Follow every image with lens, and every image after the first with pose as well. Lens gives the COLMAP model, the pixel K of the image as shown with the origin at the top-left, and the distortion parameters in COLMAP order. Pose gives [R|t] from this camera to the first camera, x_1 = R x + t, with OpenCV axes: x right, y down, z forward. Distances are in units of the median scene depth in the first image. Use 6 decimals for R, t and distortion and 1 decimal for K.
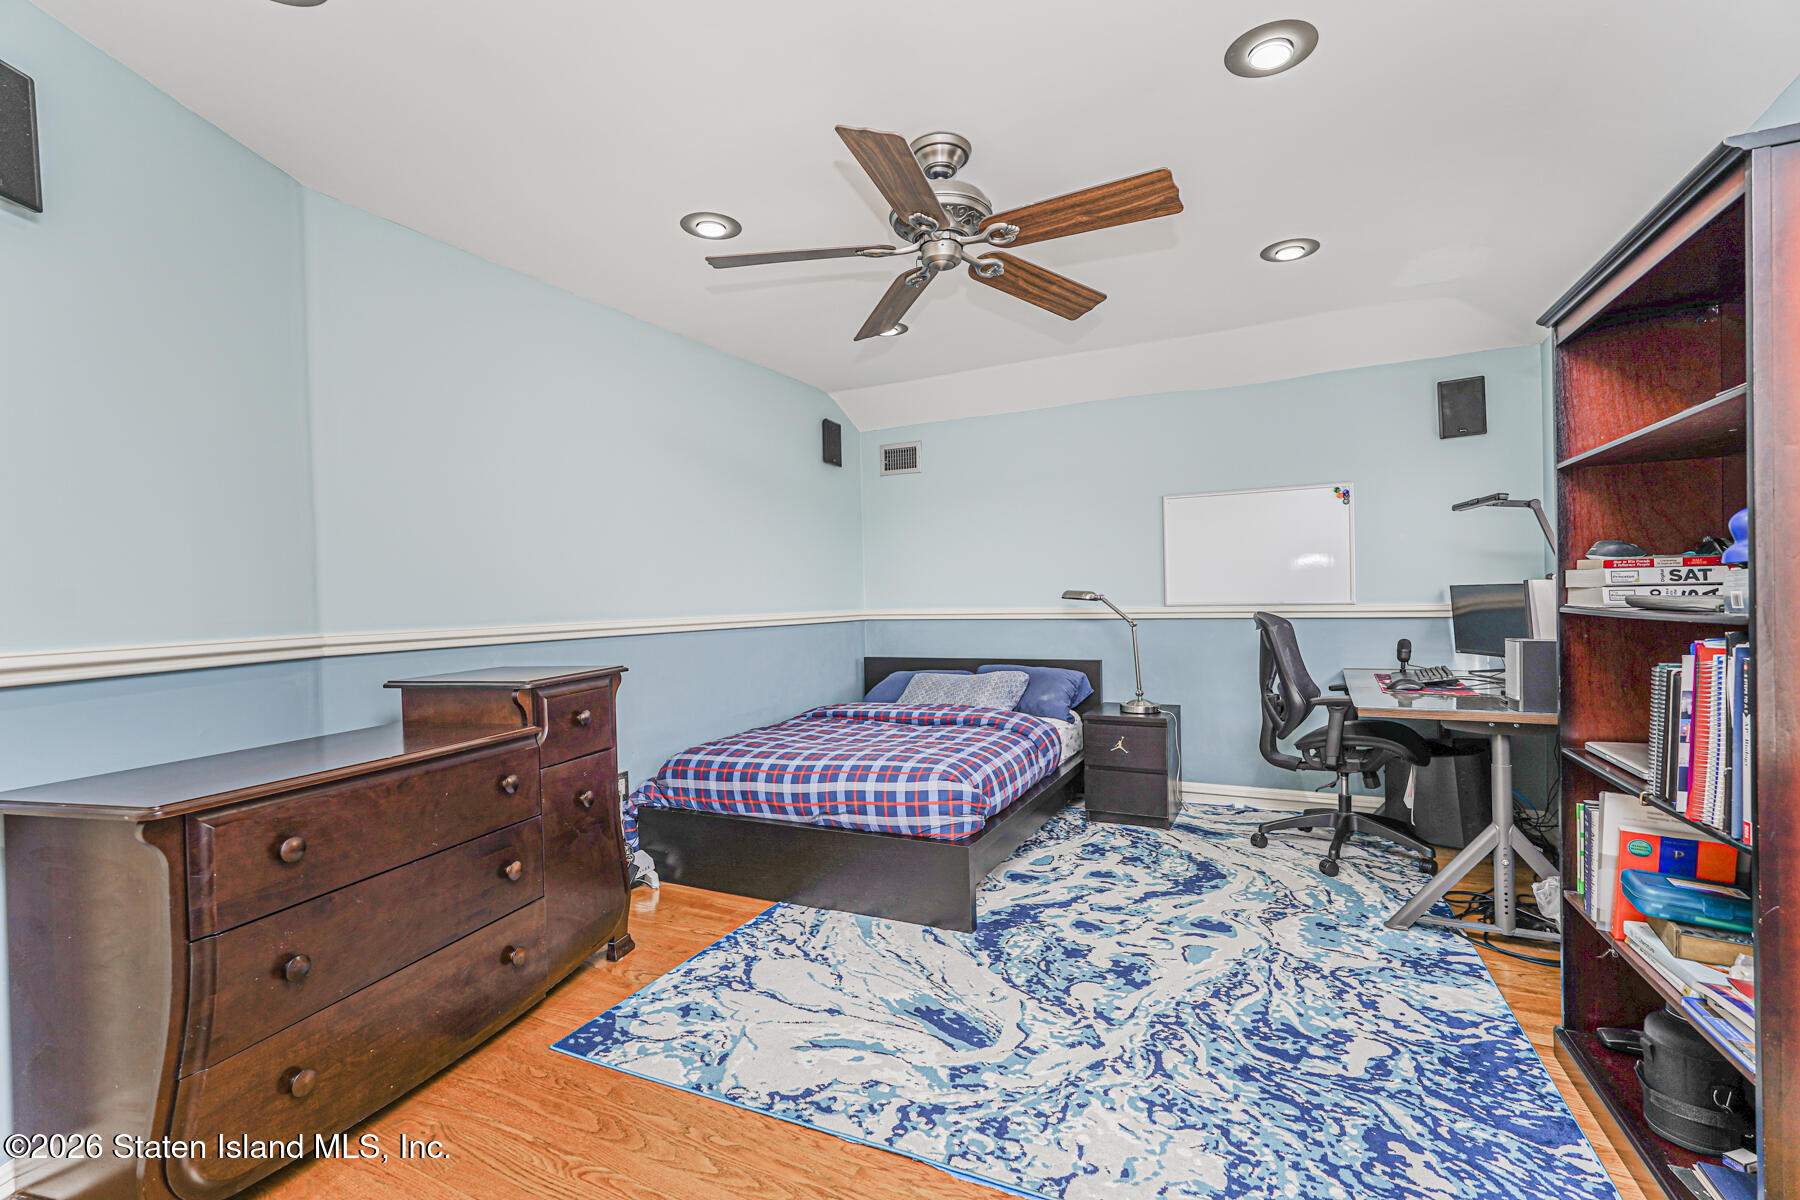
lens RADIAL K [[798.4, 0, 902.8], [0, 798.4, 607.2], [0, 0, 1]] dist [-0.020783, 0.012779]
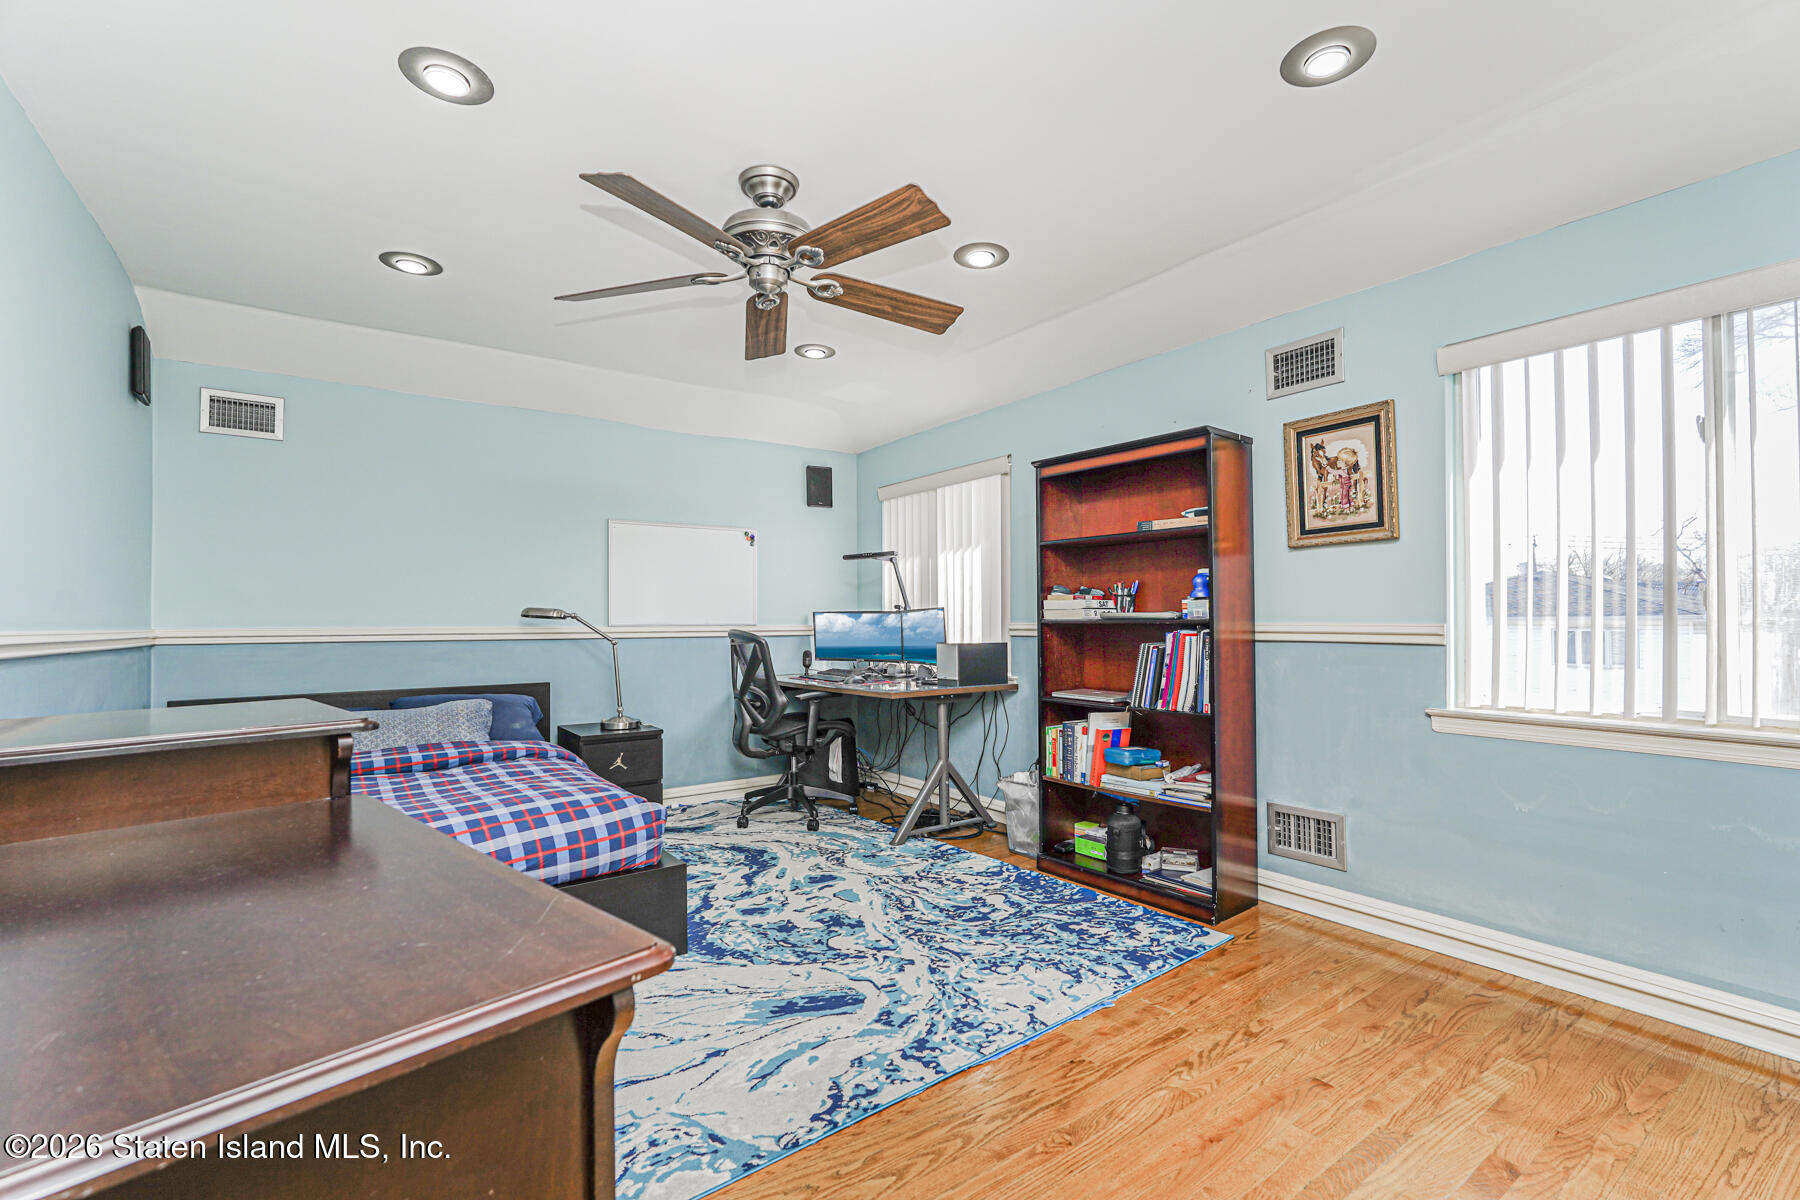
lens RADIAL K [[798.4, 0, 902.8], [0, 798.4, 607.2], [0, 0, 1]] dist [-0.020783, 0.012779]
pose [[0.448153, 0.034399, 0.893295, -0.776659], [0.005652, 0.999130, -0.041310, 0.035168], [-0.893939, 0.023562, 0.447569, 0.370322]]
